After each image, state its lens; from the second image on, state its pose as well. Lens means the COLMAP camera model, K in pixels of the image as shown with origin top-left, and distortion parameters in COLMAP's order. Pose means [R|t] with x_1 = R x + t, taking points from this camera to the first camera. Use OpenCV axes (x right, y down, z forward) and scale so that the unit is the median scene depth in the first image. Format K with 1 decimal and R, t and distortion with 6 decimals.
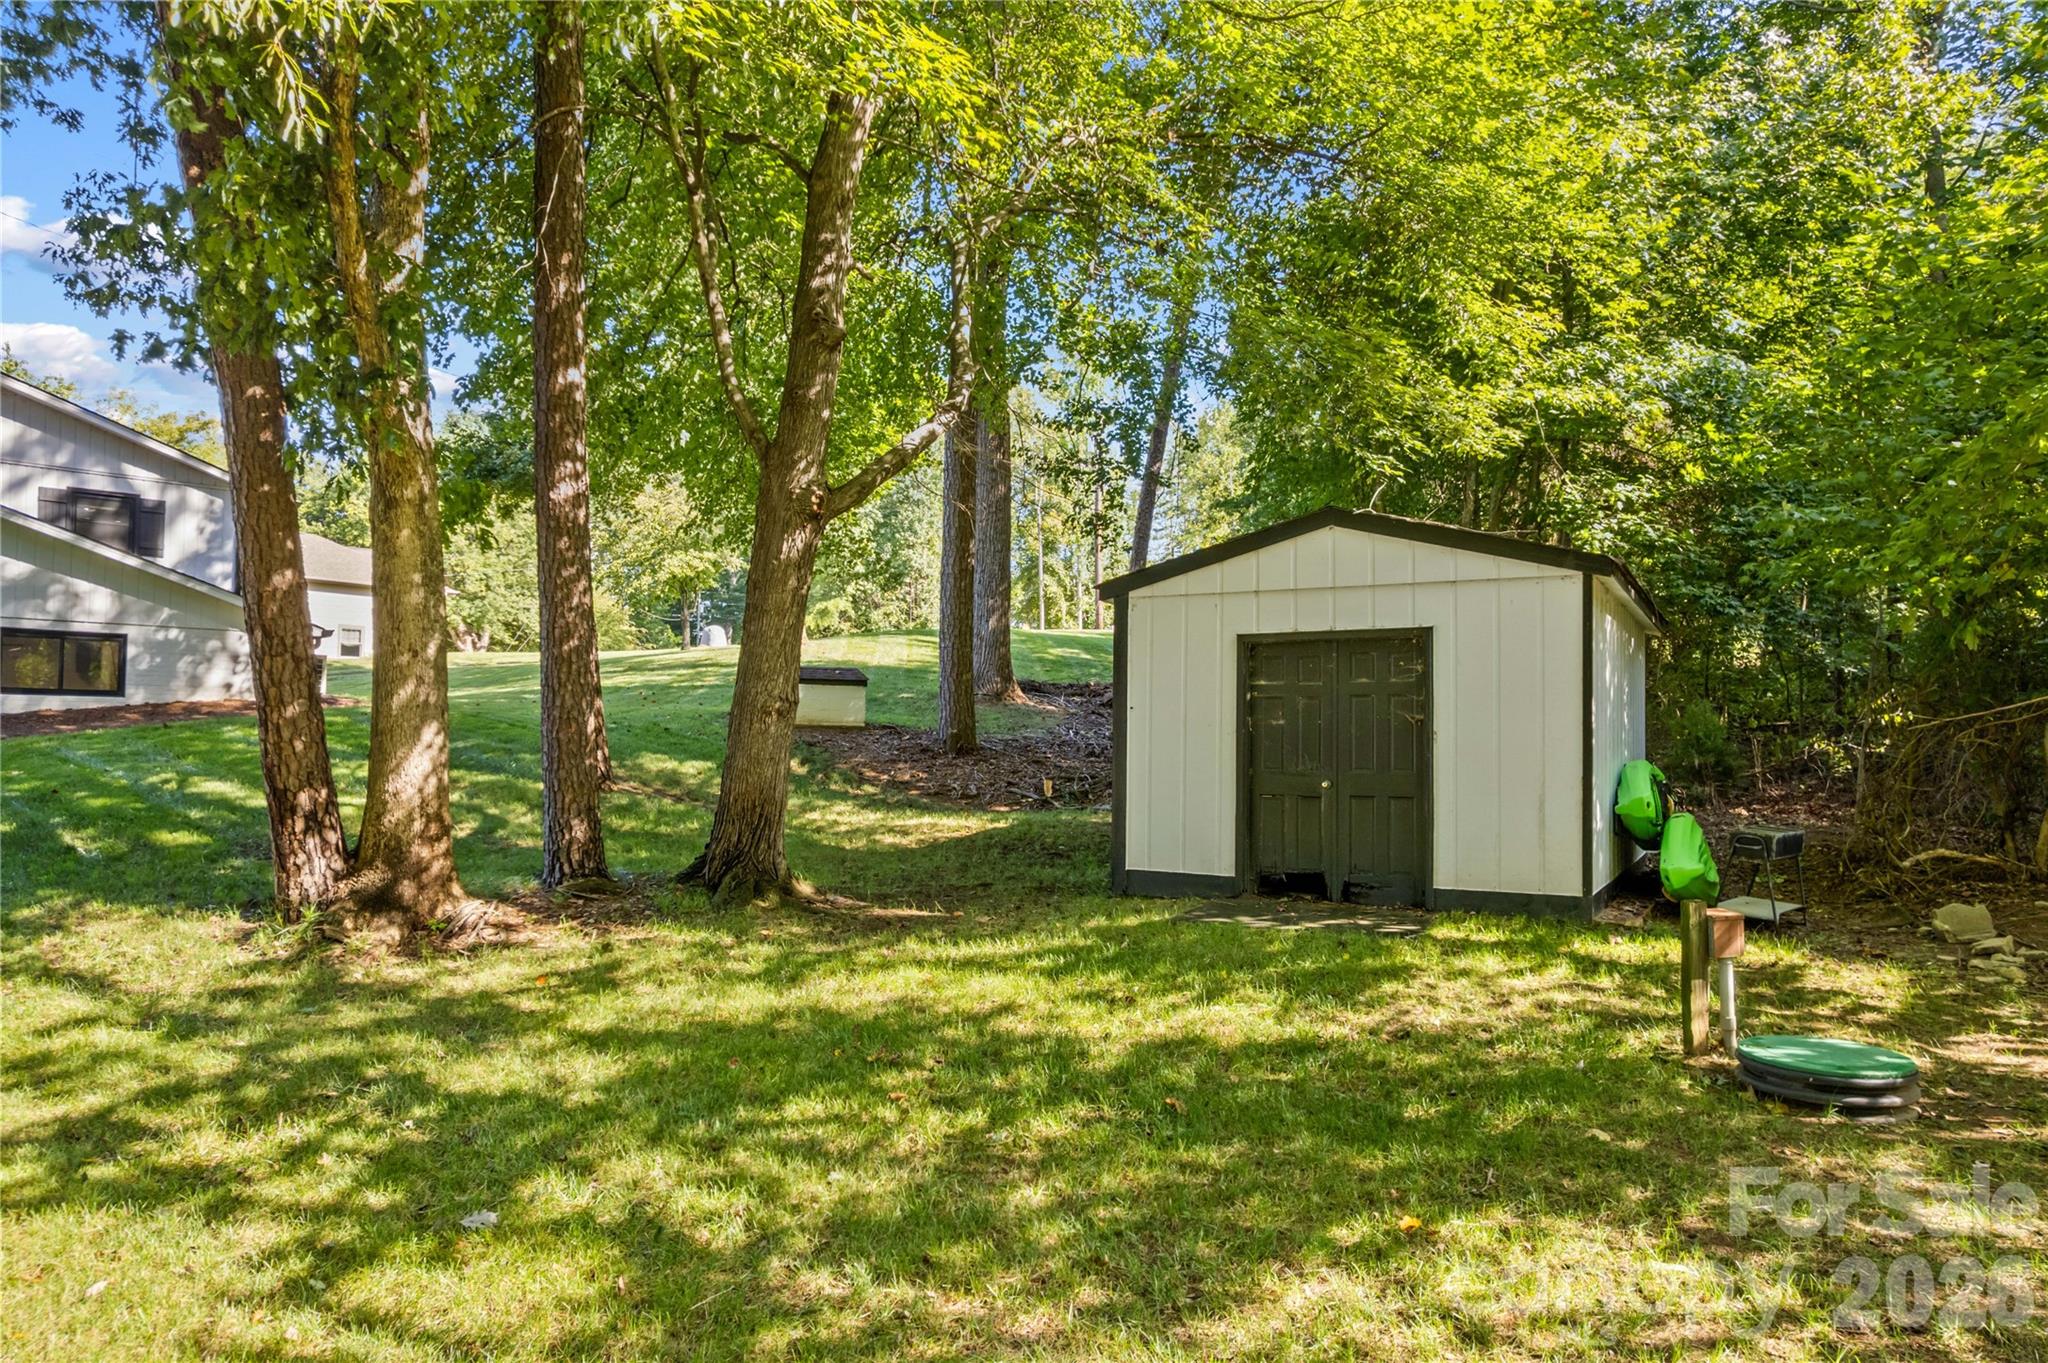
lens RADIAL K [[1314.3, 0, 1019.2], [0, 1314.3, 699.6], [0, 0, 1]] dist [-0.017665, 0.009163]
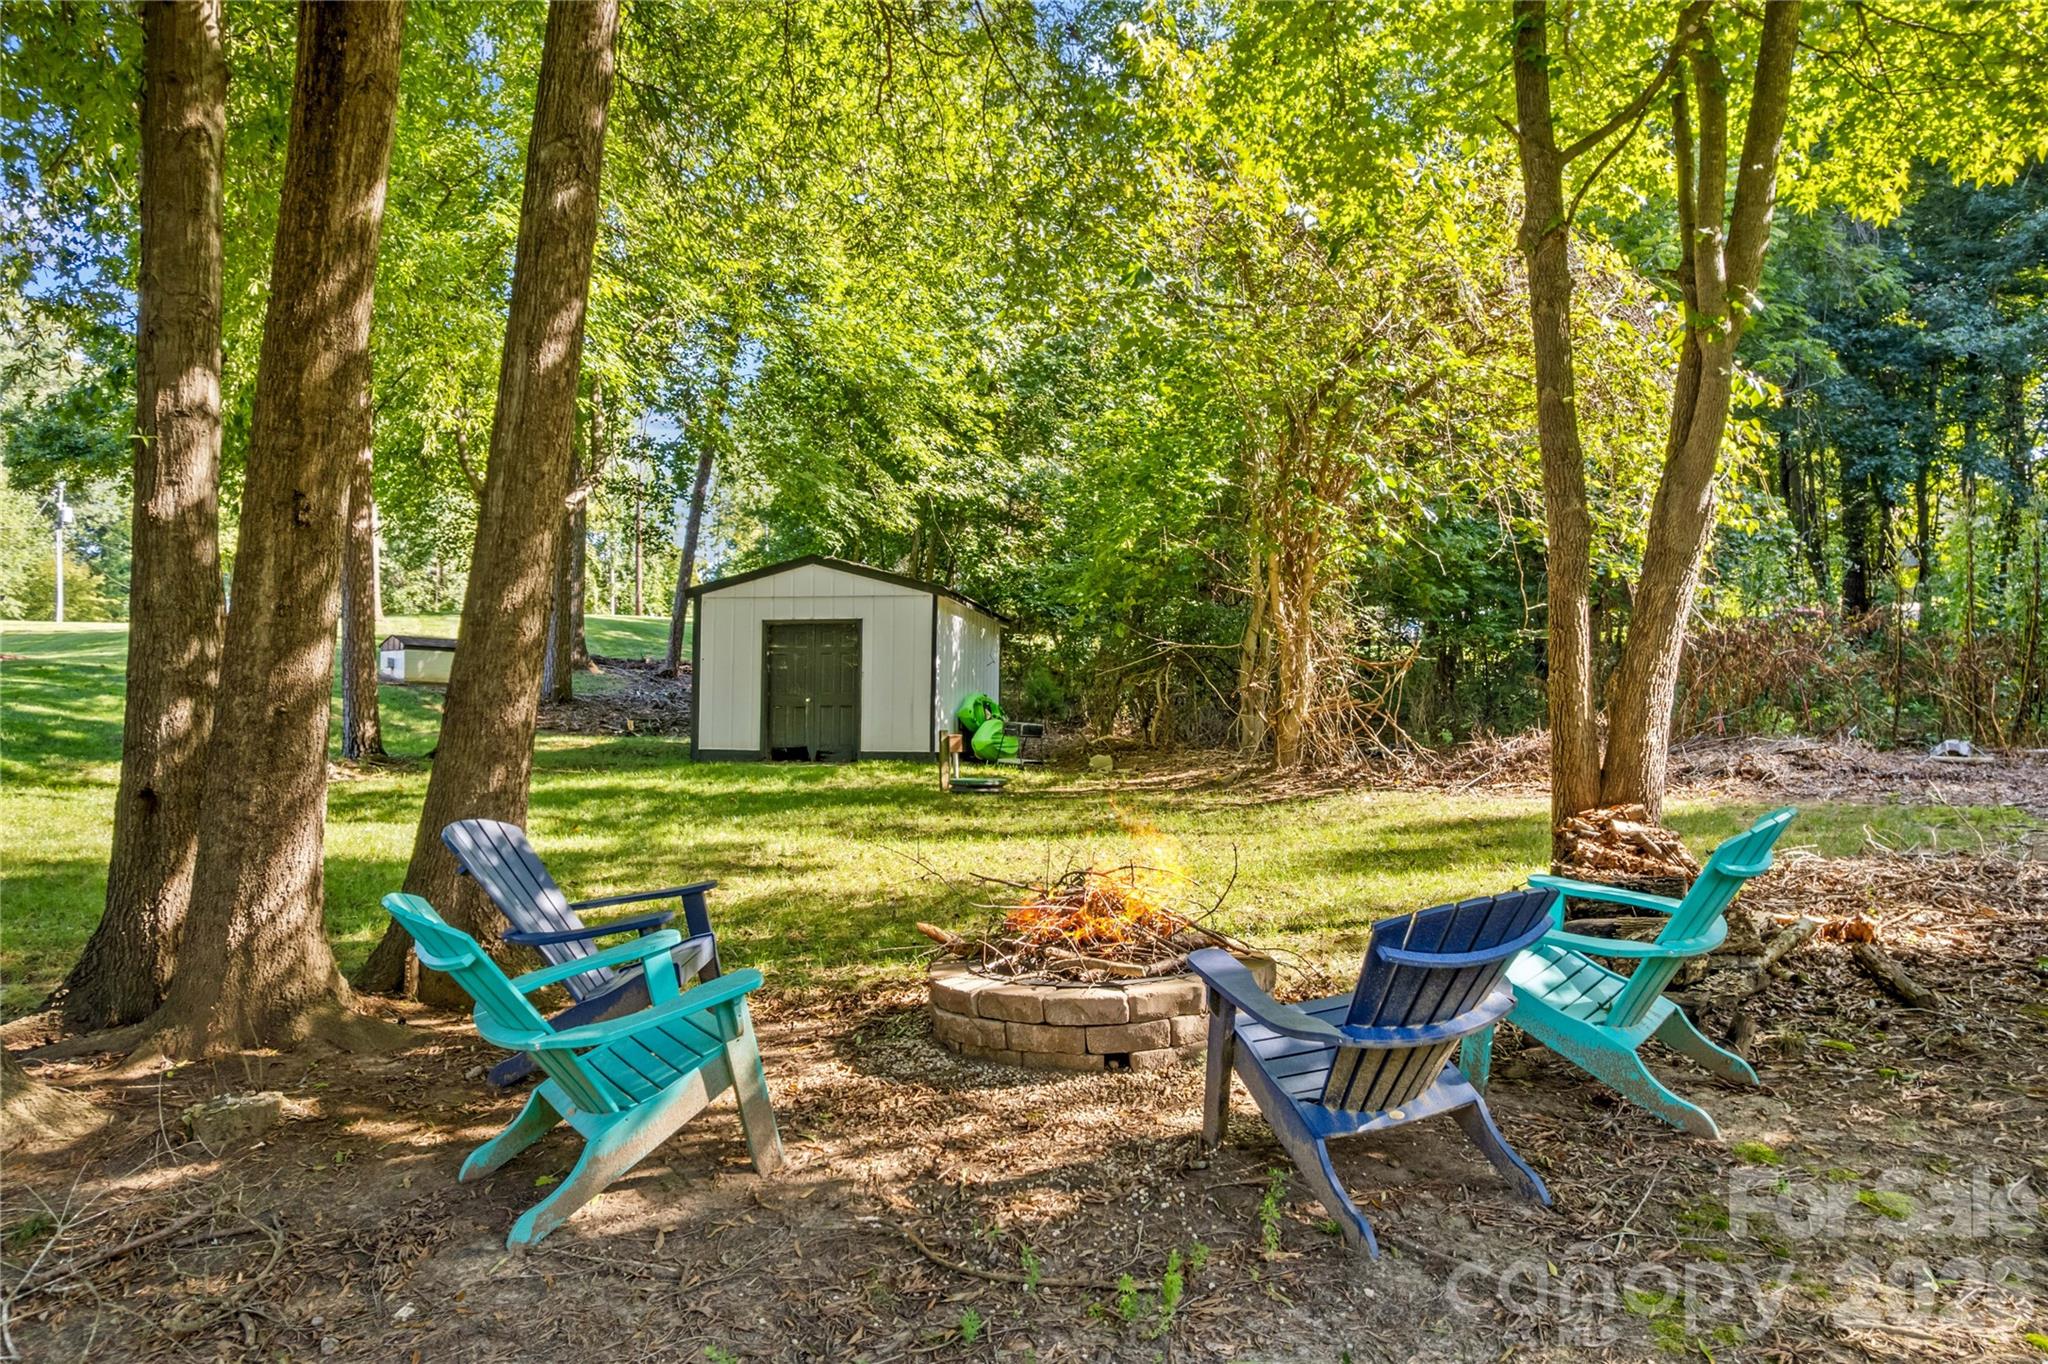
lens RADIAL K [[1314.3, 0, 1030.1], [0, 1314.3, 699.0], [0, 0, 1]] dist [-0.017665, 0.009163]
pose [[0.934686, 0.006504, 0.355415, -0.092067], [-0.008960, 0.999946, 0.005264, 0.031616], [-0.355362, -0.008104, 0.934694, -0.576391]]
